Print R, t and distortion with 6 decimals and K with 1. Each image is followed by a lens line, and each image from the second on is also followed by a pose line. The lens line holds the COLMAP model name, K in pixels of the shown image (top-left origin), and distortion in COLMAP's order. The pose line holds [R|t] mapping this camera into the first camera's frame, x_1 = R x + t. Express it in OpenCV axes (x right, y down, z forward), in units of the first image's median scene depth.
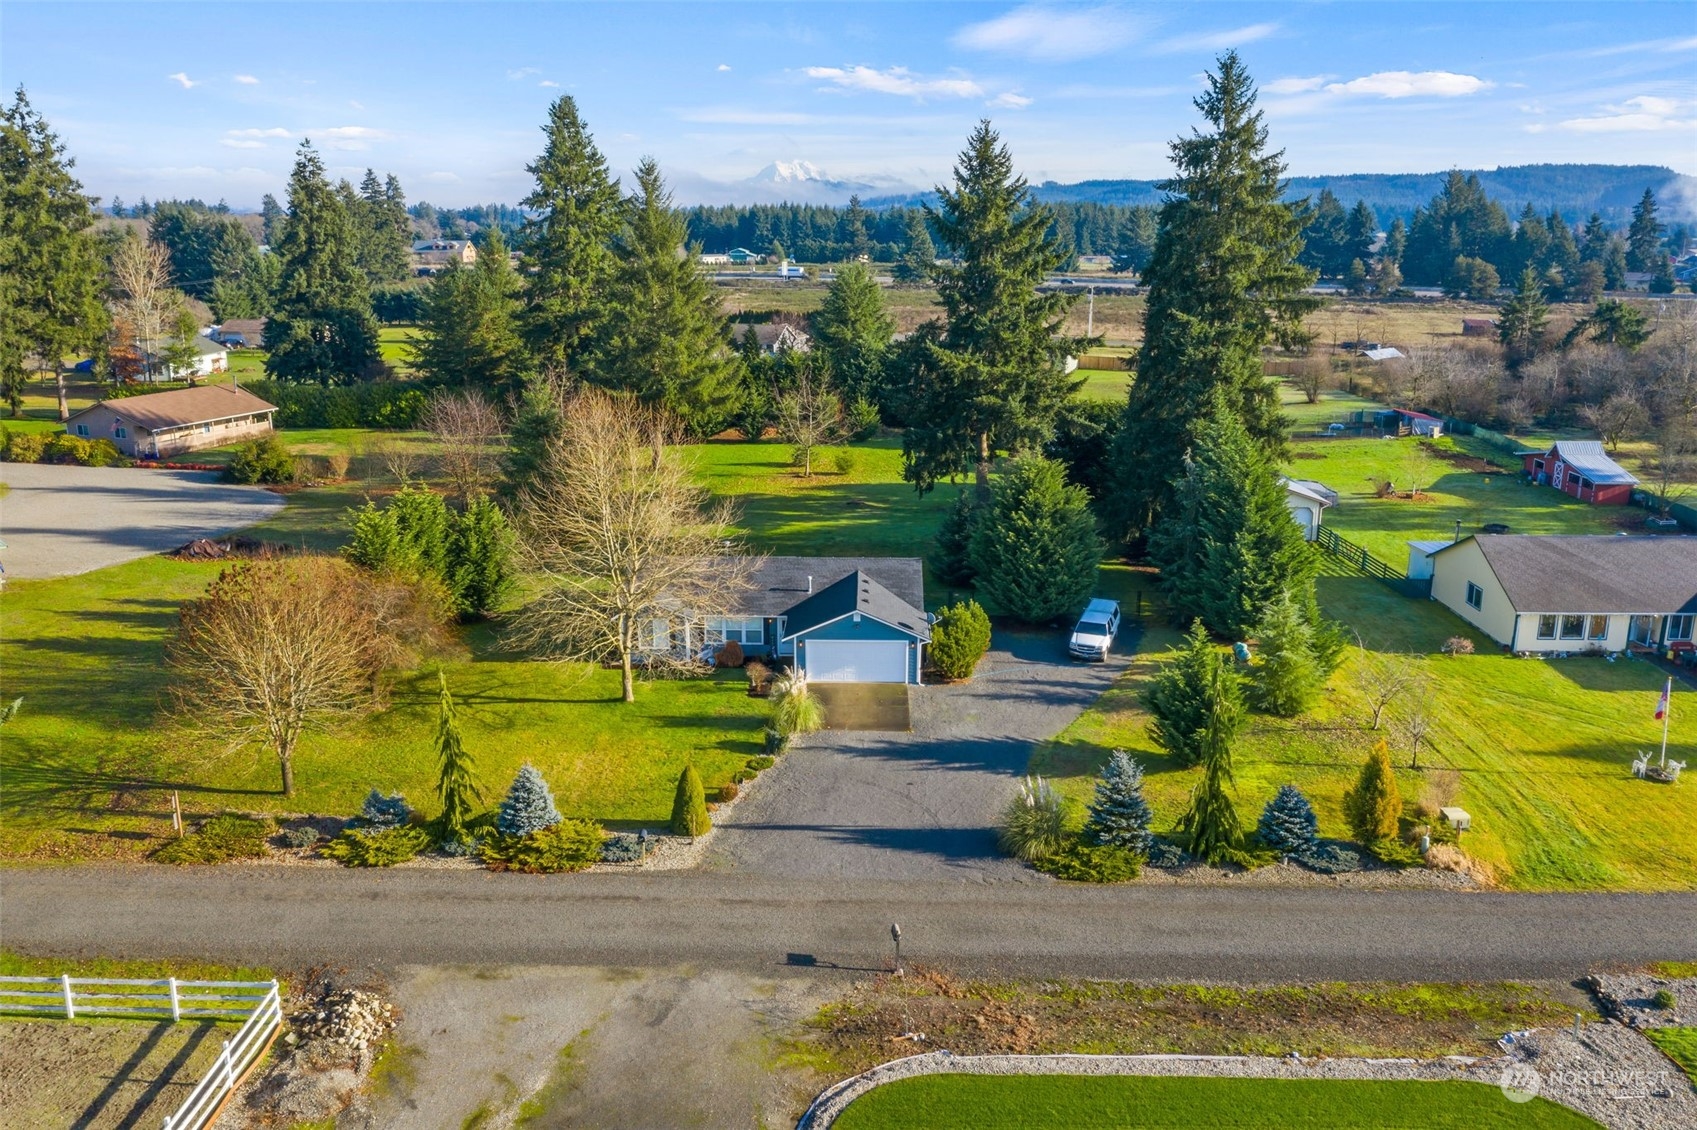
lens RADIAL K [[1331.7, 0, 848.5], [0, 1331.7, 565.0], [0, 0, 1]] dist [-0.014373, -0.003457]
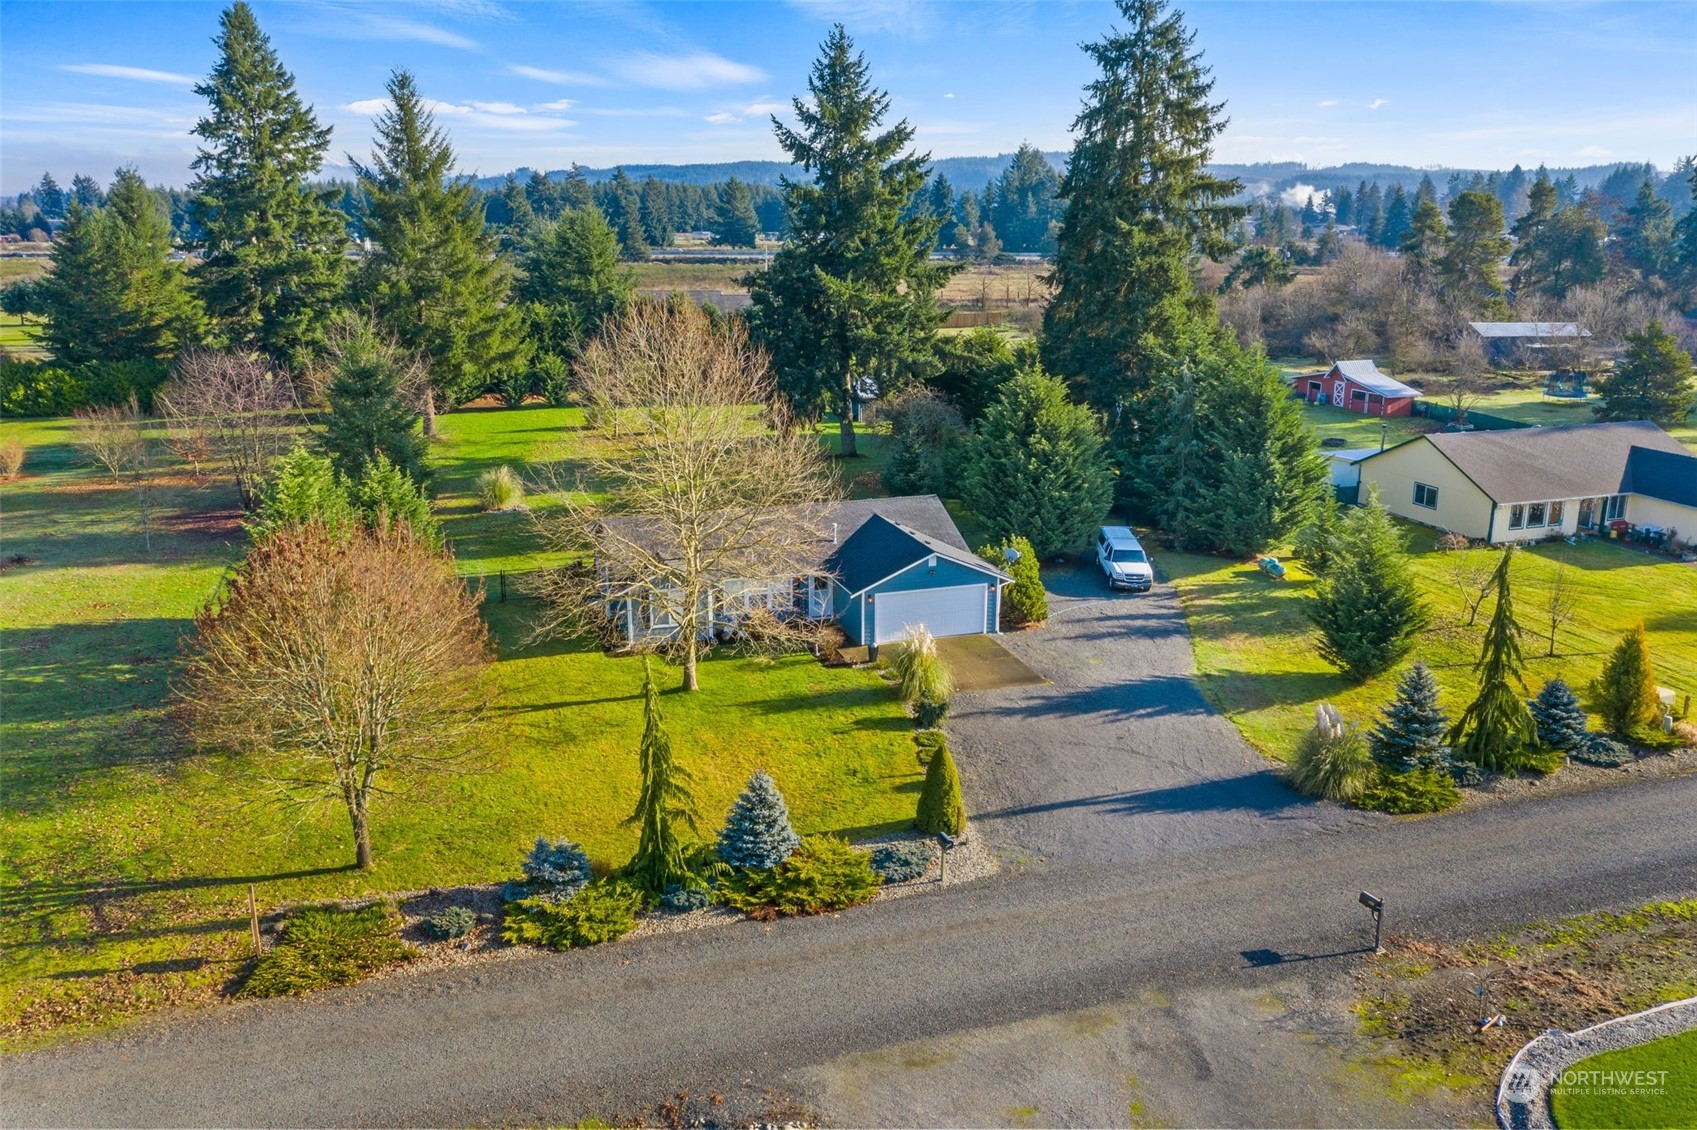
lens RADIAL K [[1331.7, 0, 848.5], [0, 1331.7, 565.0], [0, 0, 1]] dist [-0.014373, -0.003457]
pose [[0.942759, -0.088216, 0.321594, -0.289769], [0.085168, 0.996088, 0.023564, 0.015458], [-0.322415, 0.005174, 0.946584, 0.194474]]
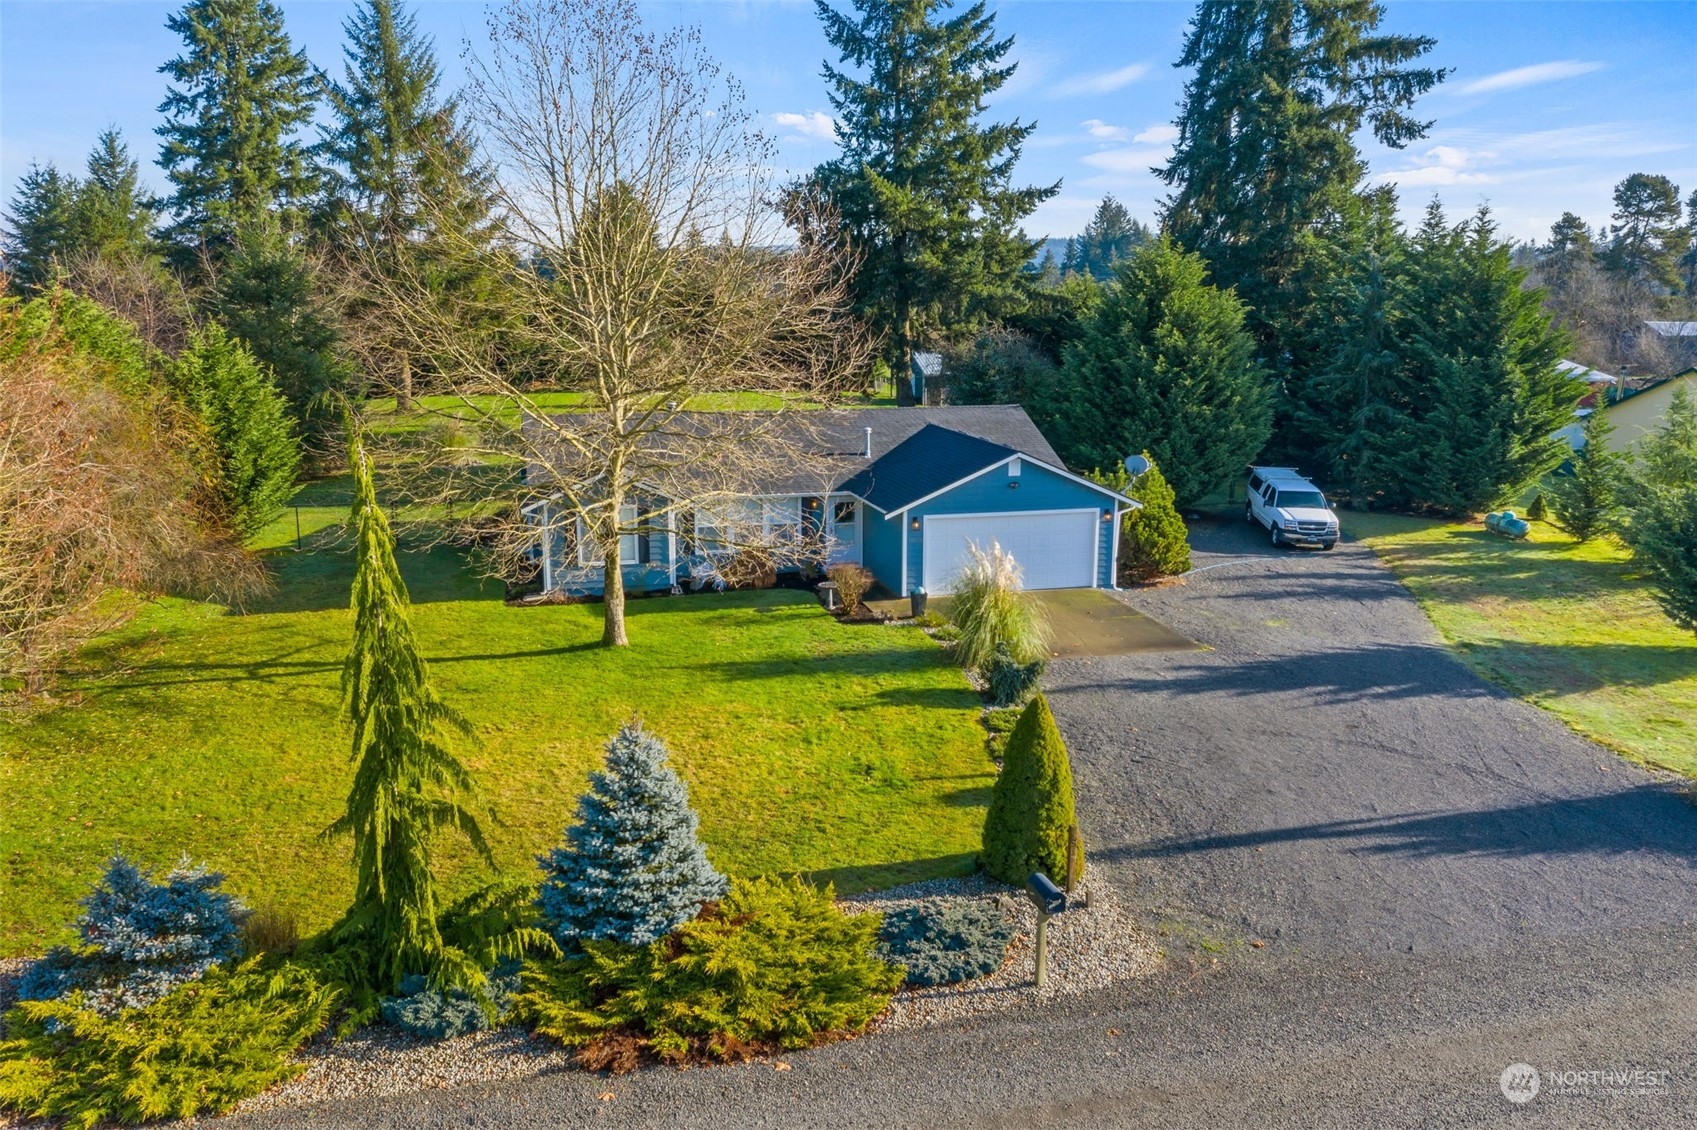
lens RADIAL K [[1321.8, 0, 848.5], [0, 1321.8, 565.0], [0, 0, 1]] dist [-0.017116, 0.003903]
pose [[0.960713, -0.055506, 0.271938, -0.190036], [0.068706, 0.996864, -0.039256, 0.086800], [-0.268906, 0.056398, 0.961514, 0.456526]]
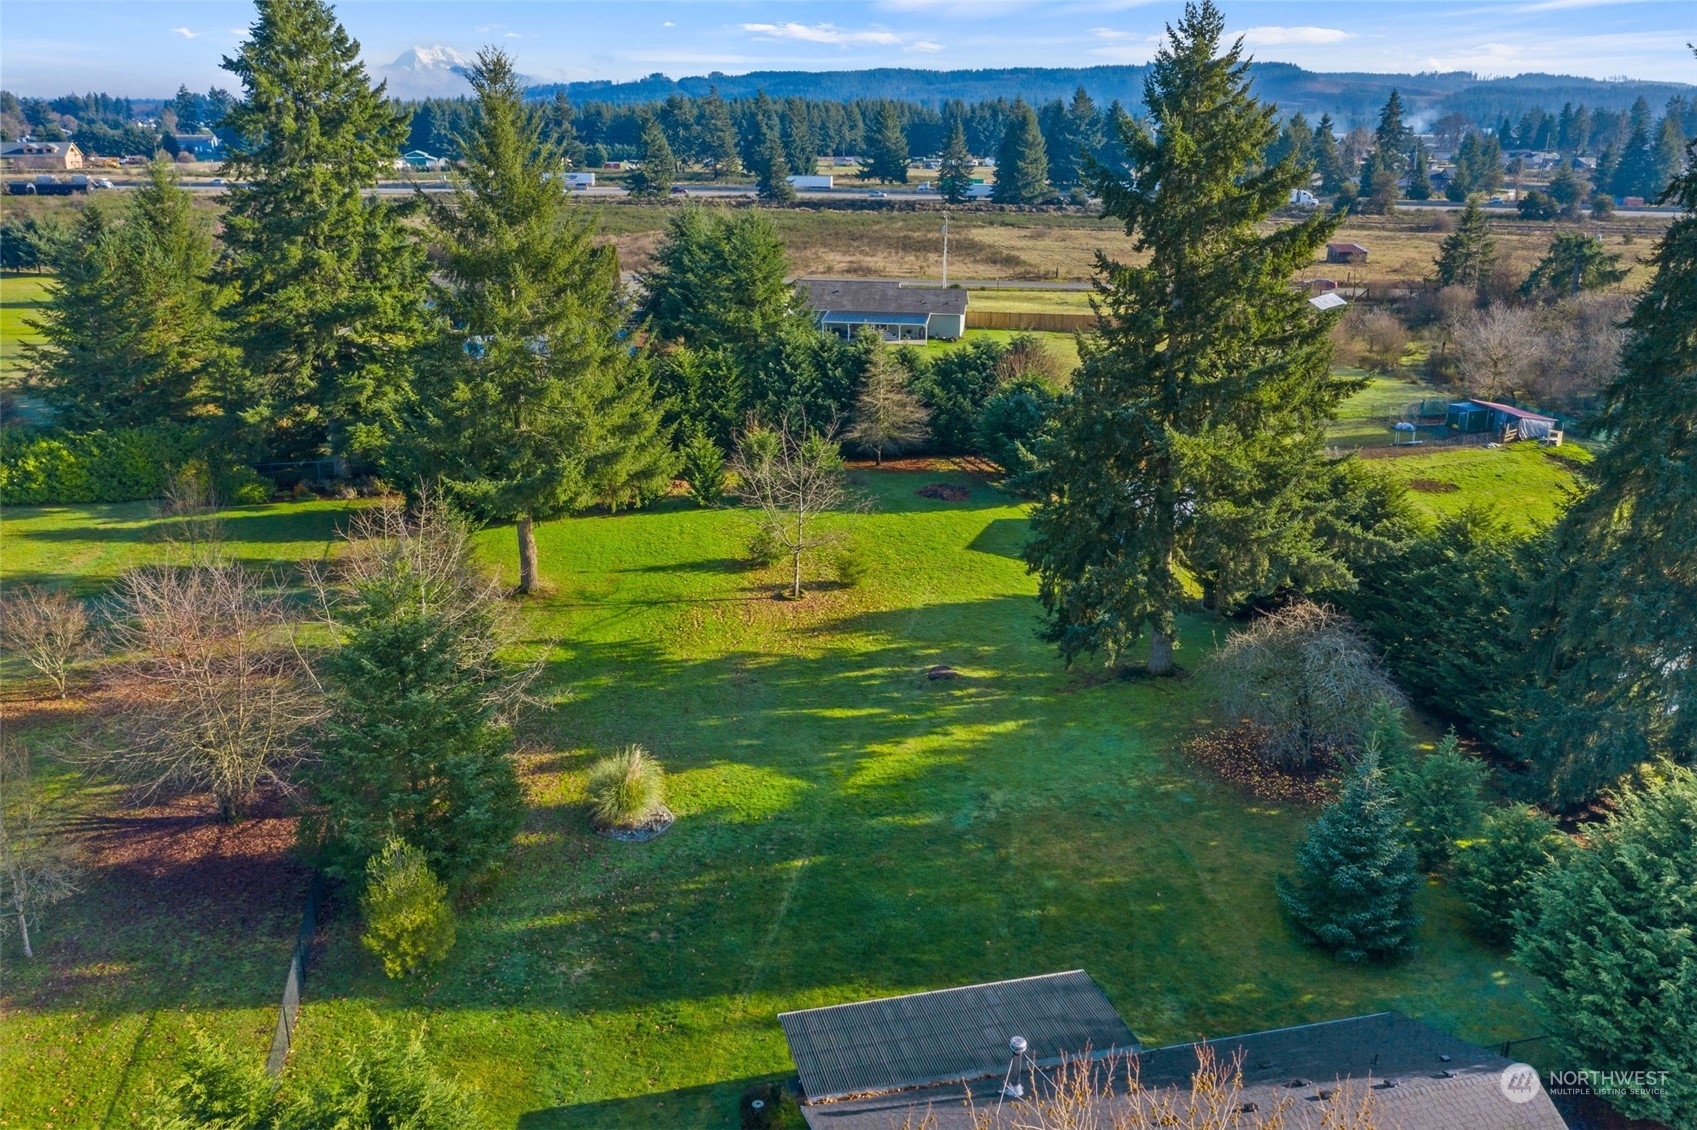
lens RADIAL K [[1331.7, 0, 848.5], [0, 1331.7, 565.0], [0, 0, 1]] dist [-0.014373, -0.003457]
pose [[0.970240, -0.073297, 0.230786, -0.239590], [0.055736, 0.995096, 0.081721, -0.210168], [-0.235644, -0.066425, 0.969567, 0.672262]]
